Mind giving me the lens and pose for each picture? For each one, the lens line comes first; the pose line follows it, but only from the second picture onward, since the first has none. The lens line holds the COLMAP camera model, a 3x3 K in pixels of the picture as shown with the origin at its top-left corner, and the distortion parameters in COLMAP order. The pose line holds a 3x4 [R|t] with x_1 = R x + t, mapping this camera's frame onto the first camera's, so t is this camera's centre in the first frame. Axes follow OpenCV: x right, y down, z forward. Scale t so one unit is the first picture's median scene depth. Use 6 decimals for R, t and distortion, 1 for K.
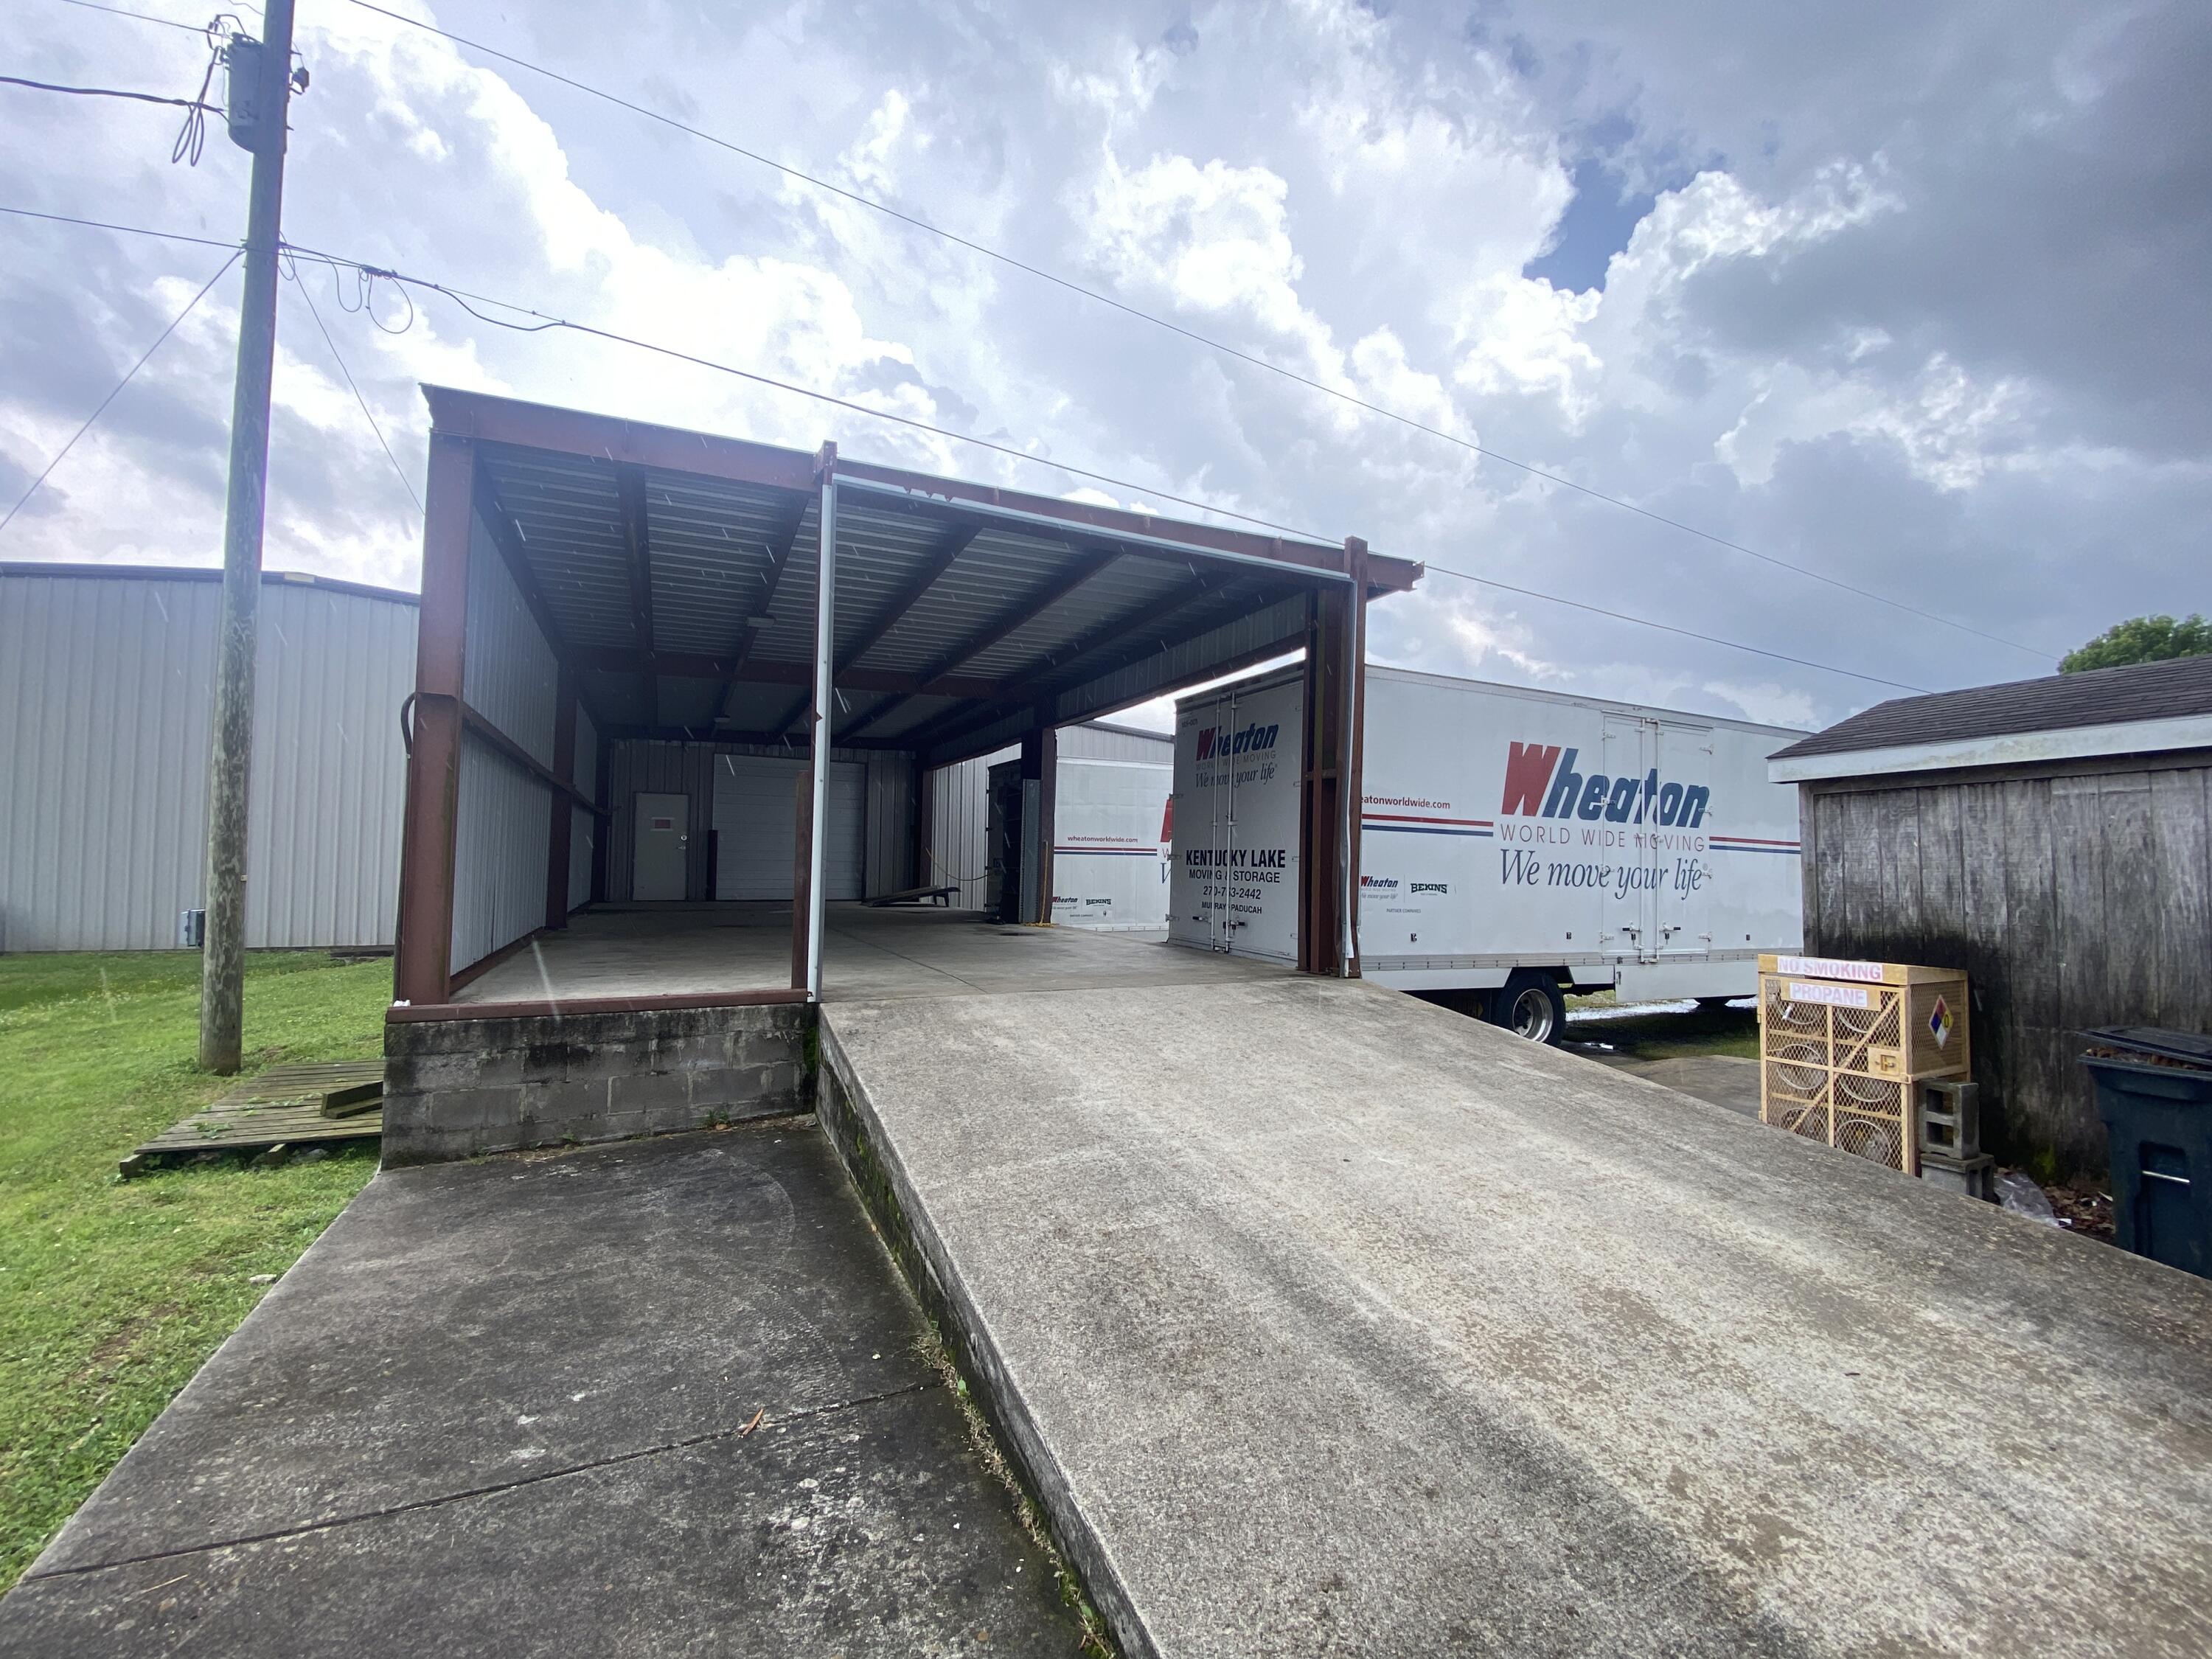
lens RADIAL K [[917.3, 0, 1102.5], [0, 917.3, 835.2], [0, 0, 1]] dist [-0.032504, -0.003244]
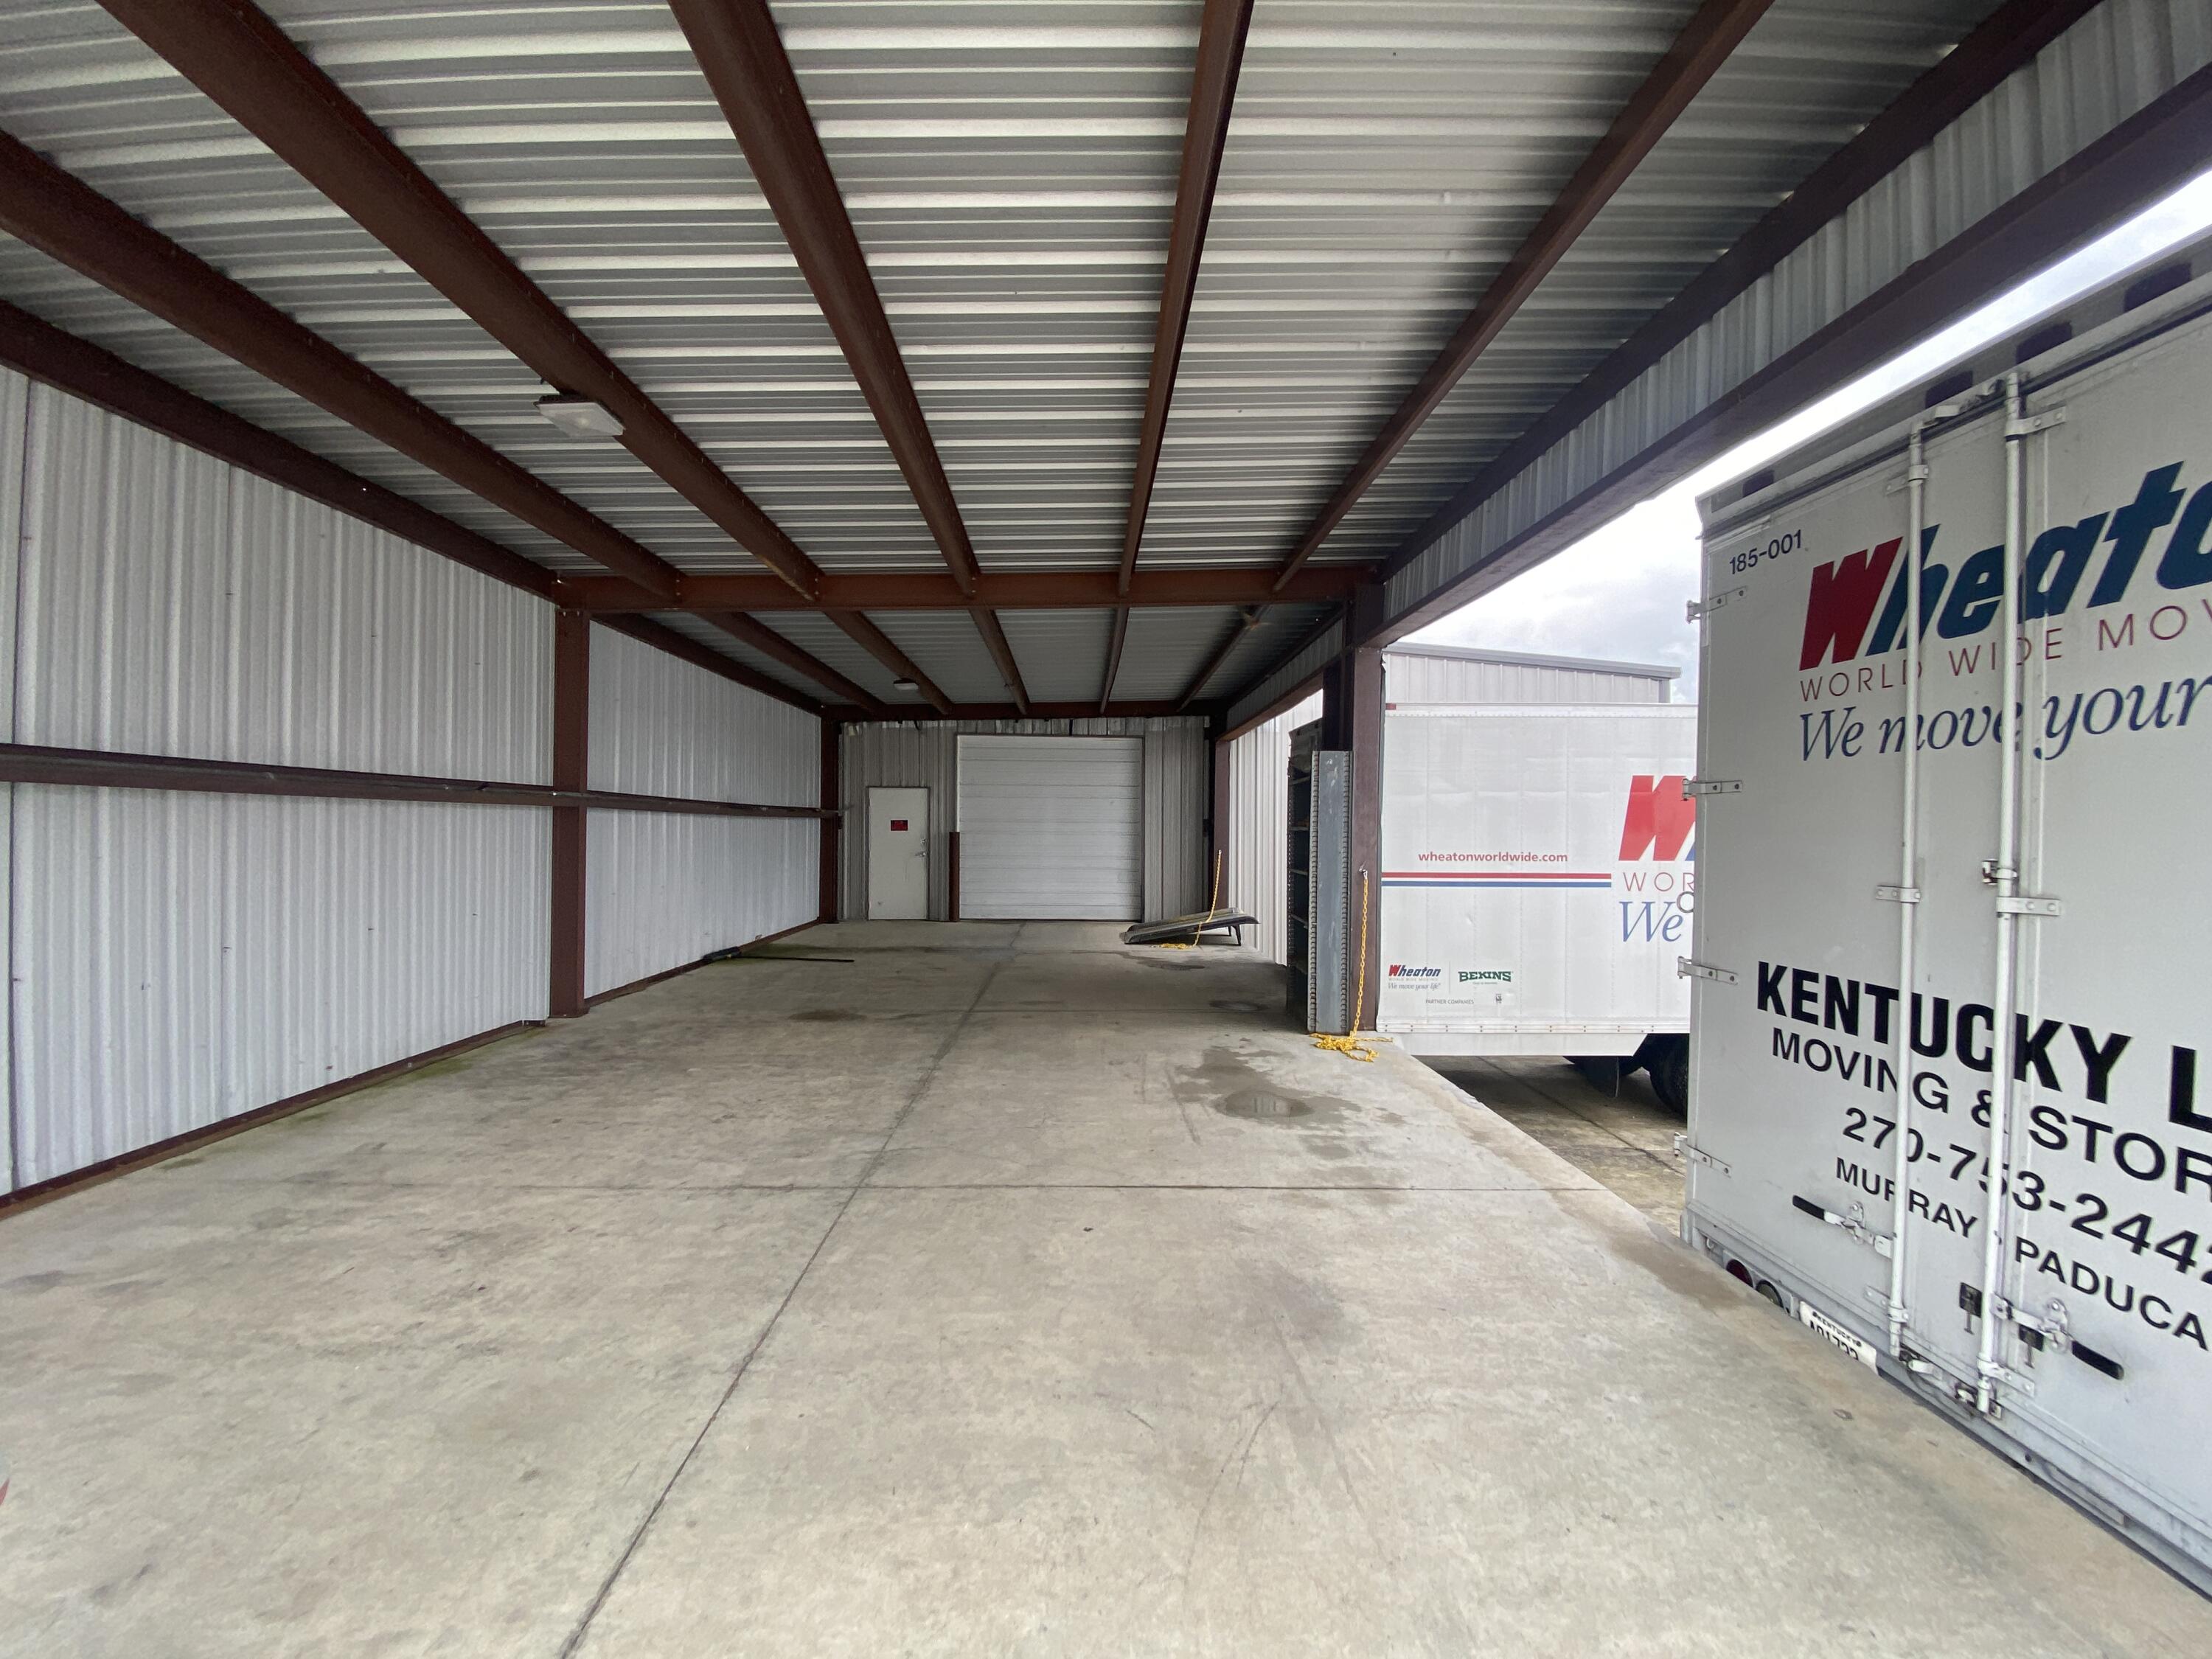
lens RADIAL K [[917.3, 0, 1085.2], [0, 917.3, 827.1], [0, 0, 1]] dist [-0.032504, -0.003244]
pose [[0.906787, -0.016557, -0.421264, 0.013813], [0.027043, 0.999455, 0.018931, -0.044101], [0.420721, -0.028559, 0.906740, 0.666561]]
